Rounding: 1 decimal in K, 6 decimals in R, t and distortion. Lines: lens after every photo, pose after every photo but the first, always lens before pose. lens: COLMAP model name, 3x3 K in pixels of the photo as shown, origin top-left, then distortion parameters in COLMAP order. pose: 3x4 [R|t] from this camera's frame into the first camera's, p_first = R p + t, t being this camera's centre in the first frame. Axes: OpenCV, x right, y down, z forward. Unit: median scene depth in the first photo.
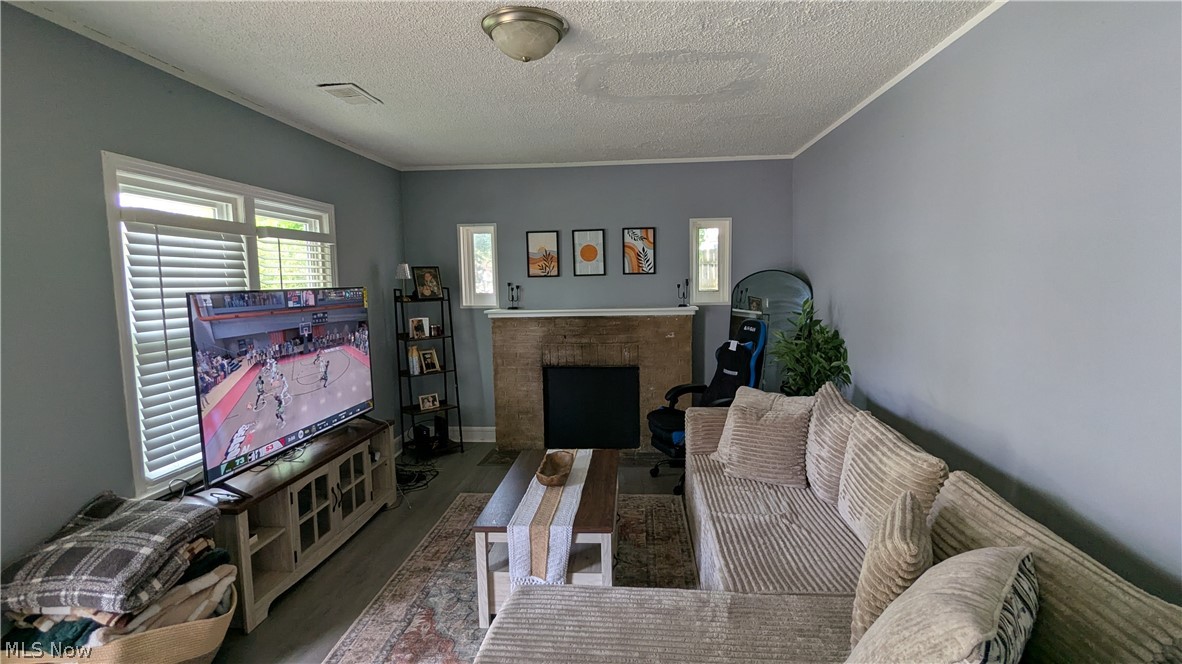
lens RADIAL K [[563.6, 0, 591.0], [0, 563.6, 332.0], [0, 0, 1]] dist [-0.000815, -0.000337]
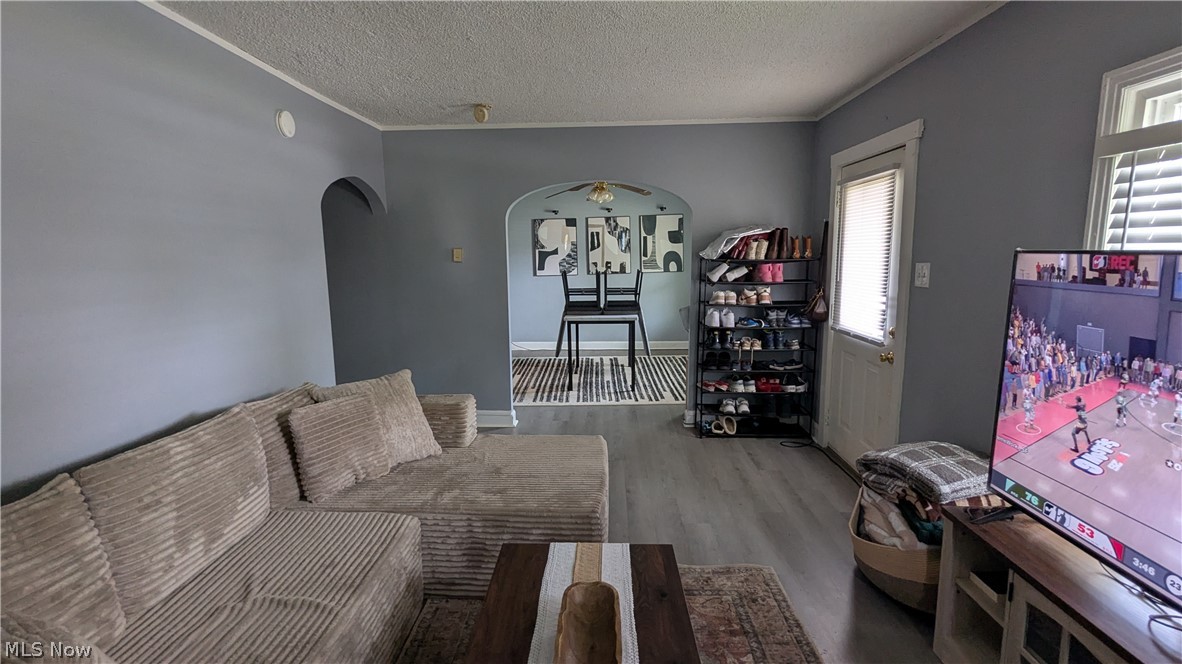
lens RADIAL K [[563.6, 0, 591.0], [0, 563.6, 332.0], [0, 0, 1]] dist [-0.000815, -0.000337]
pose [[-0.997531, 0.036784, -0.059823, -0.007423], [0.021261, 0.970056, 0.241951, -0.172650], [0.066932, 0.240082, -0.968443, 1.598694]]
